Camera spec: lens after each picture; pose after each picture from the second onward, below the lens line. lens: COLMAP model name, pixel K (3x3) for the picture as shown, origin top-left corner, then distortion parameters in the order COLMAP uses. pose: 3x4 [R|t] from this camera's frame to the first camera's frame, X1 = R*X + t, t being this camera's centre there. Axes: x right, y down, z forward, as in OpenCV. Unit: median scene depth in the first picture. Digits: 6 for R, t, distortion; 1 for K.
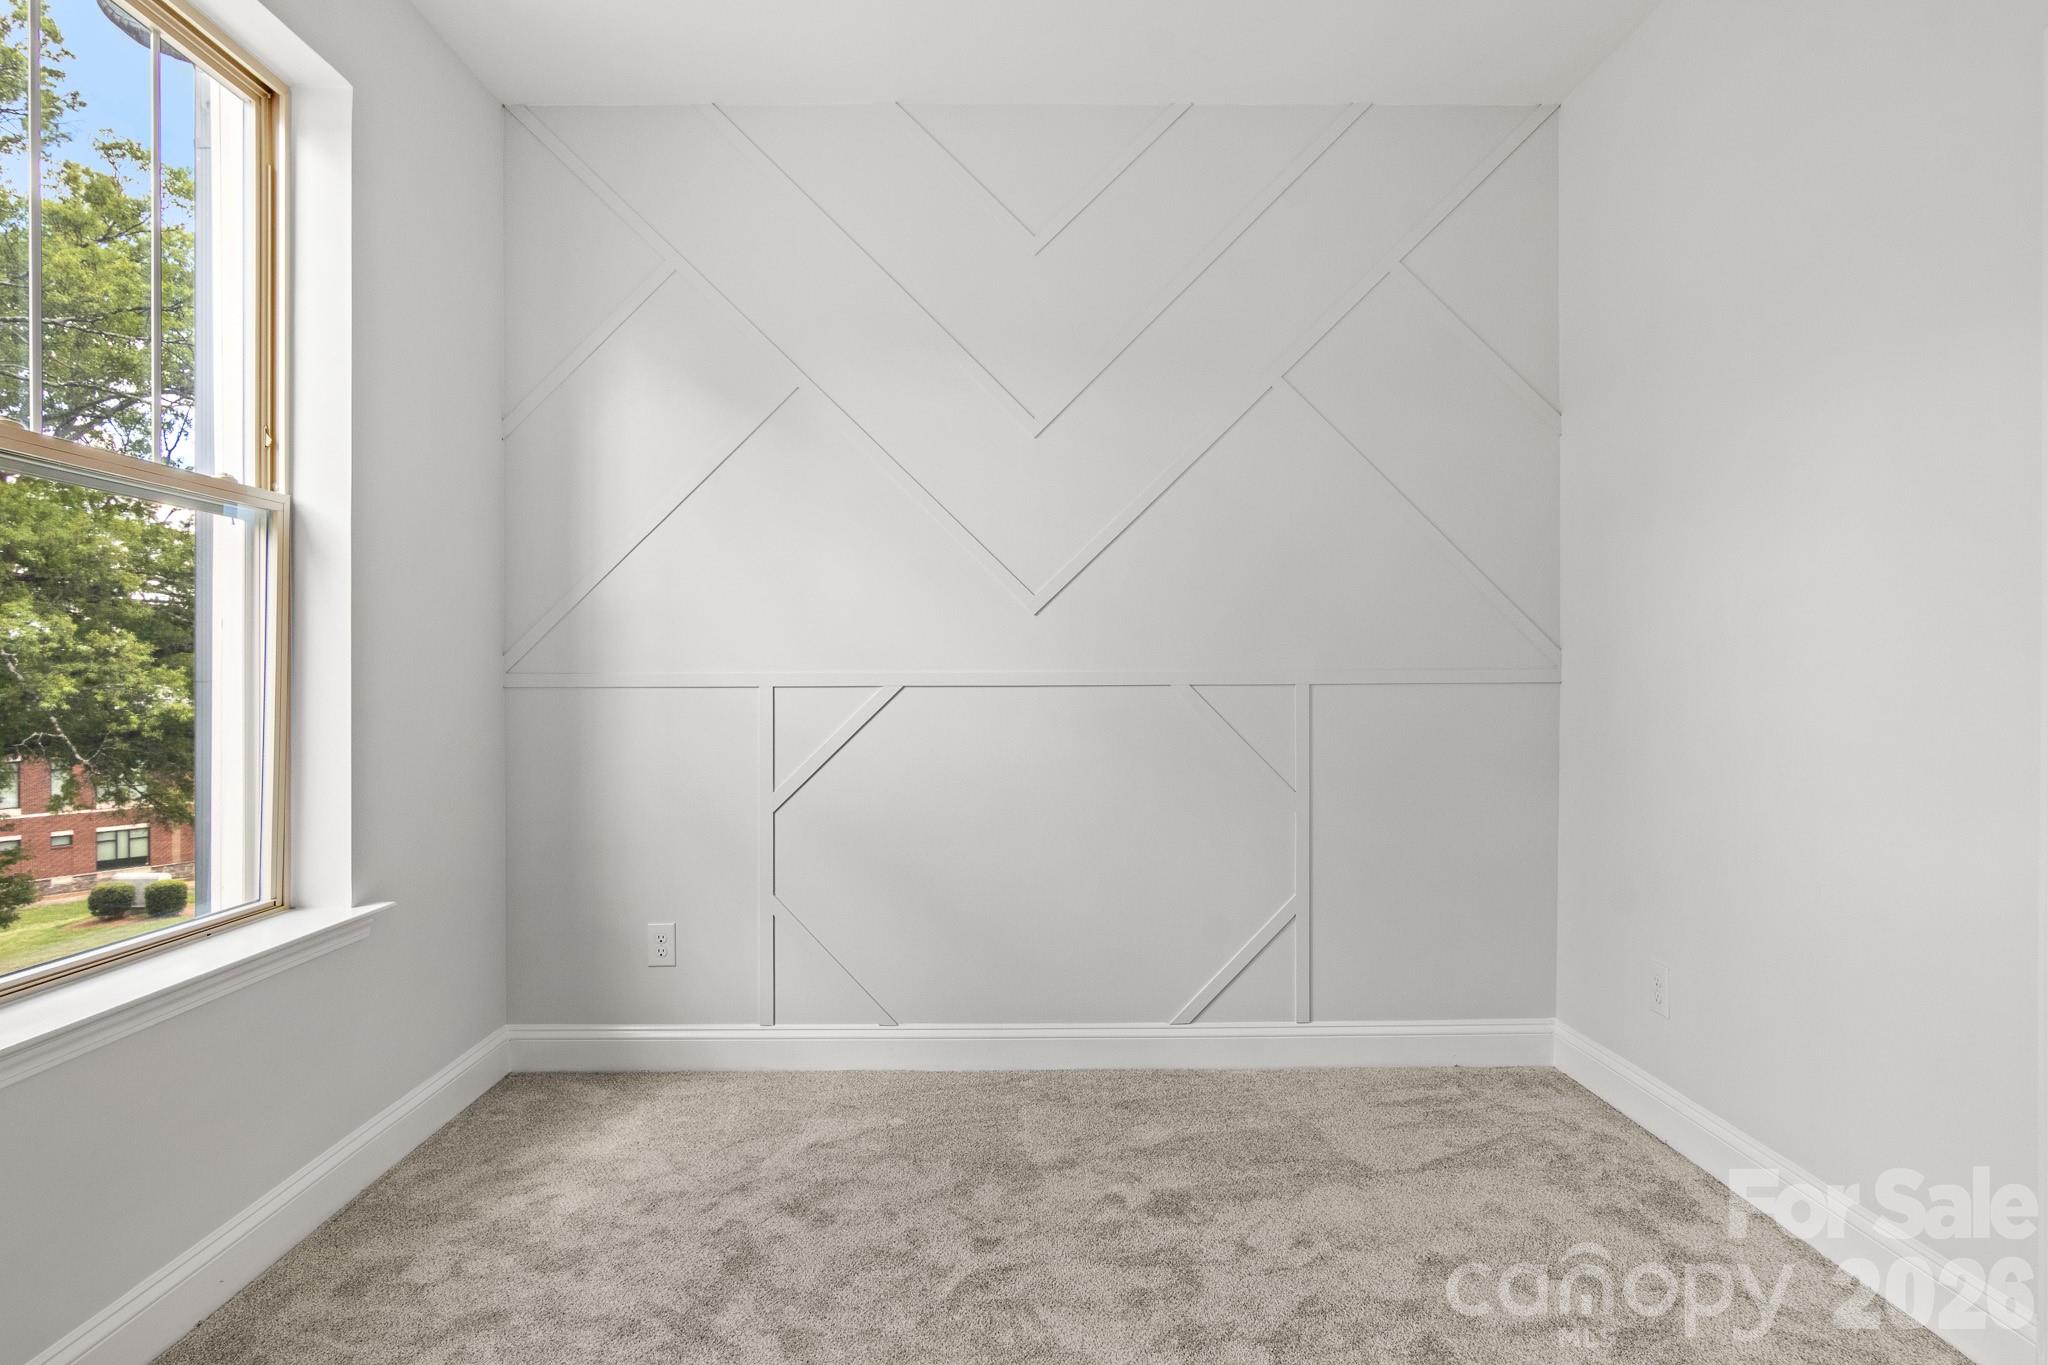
lens RADIAL K [[1133.9, 0, 1021.6], [0, 1133.9, 682.8], [0, 0, 1]] dist [-0.003739, 0.000807]
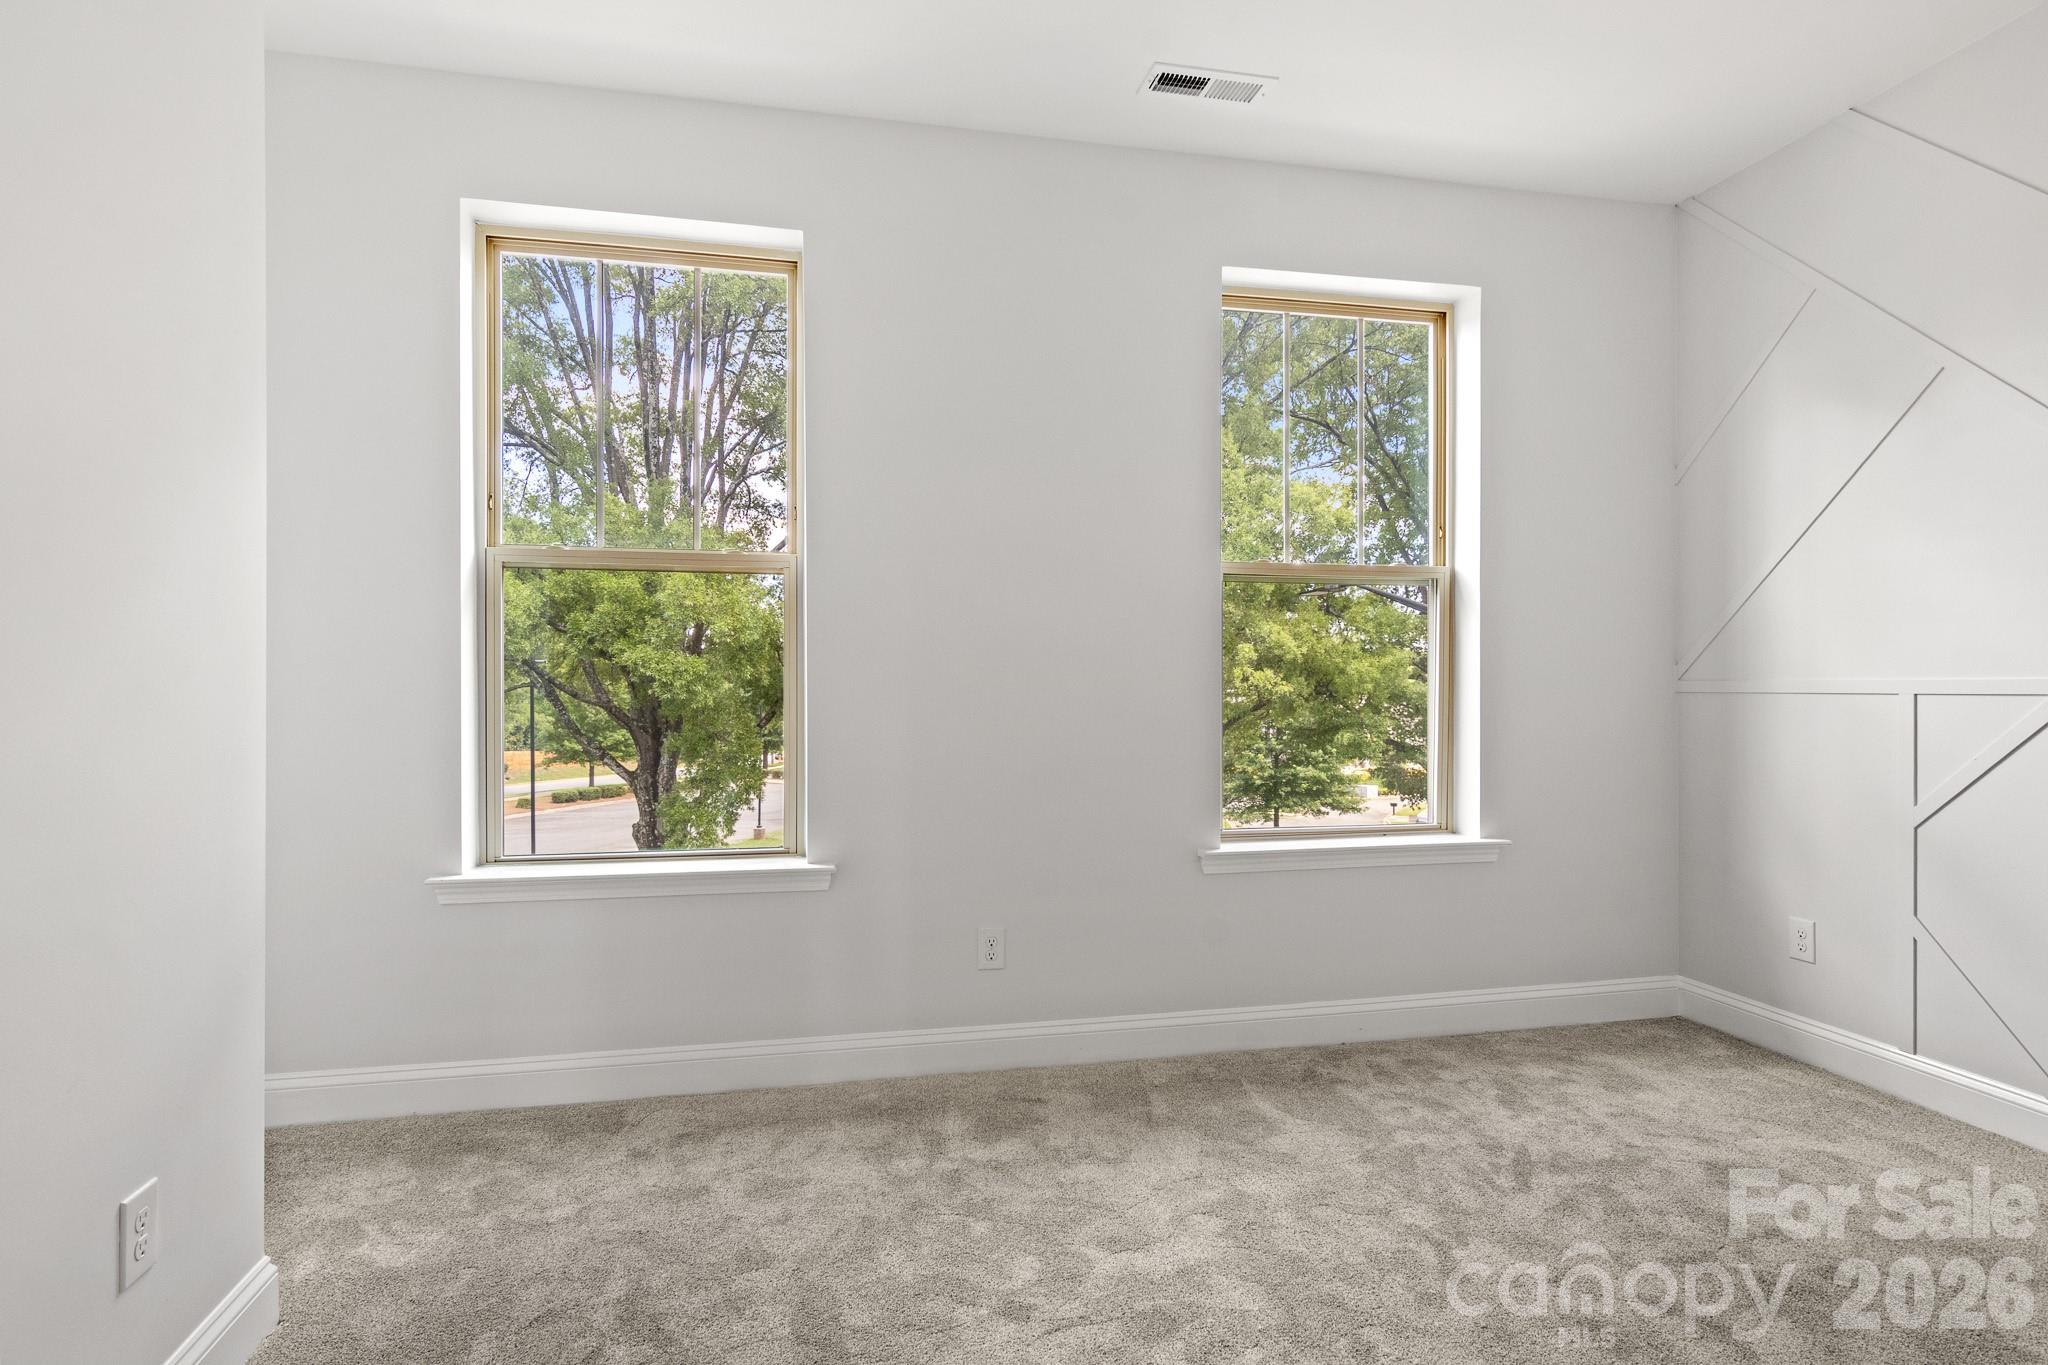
lens RADIAL K [[1047.4, 0, 1008.2], [0, 1047.4, 679.1], [0, 0, 1]] dist [0.001019, 0.001308]
pose [[0.194547, -0.002726, -0.980889, 0.563166], [-0.003362, 0.999988, -0.003446, -0.003603], [0.980888, 0.003969, 0.194535, 0.106934]]
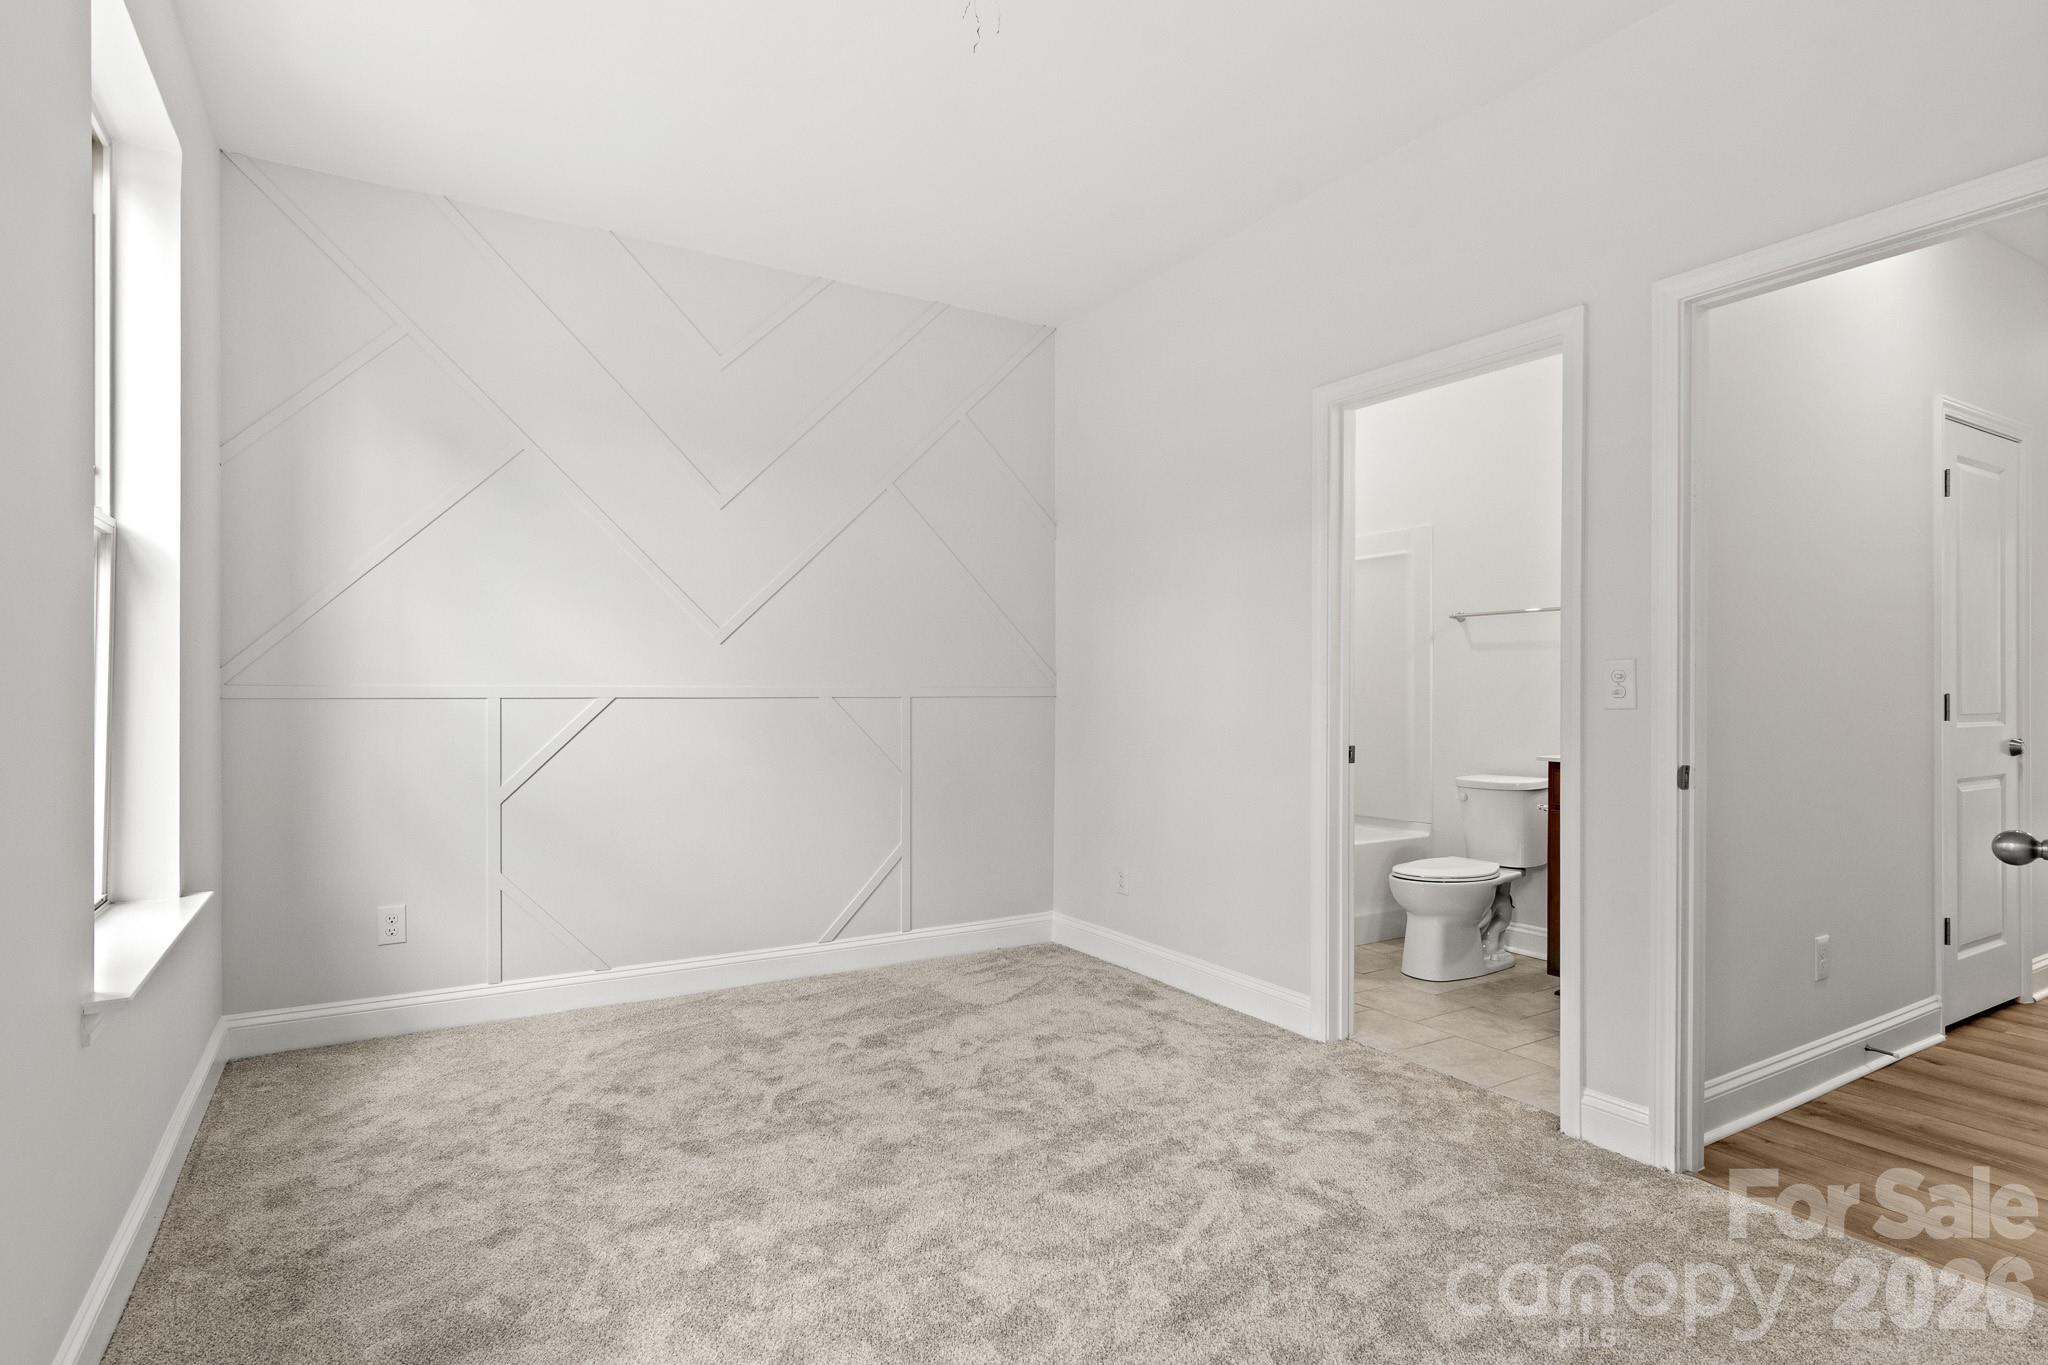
lens RADIAL K [[1040.9, 0, 1008.9], [0, 1040.9, 694.4], [0, 0, 1]] dist [-0.002750, -0.000132]
pose [[0.863886, 0.003186, 0.503677, -0.355472], [-0.001443, 0.999992, -0.003851, 0.003284], [-0.503685, 0.002600, 0.863884, -0.245820]]
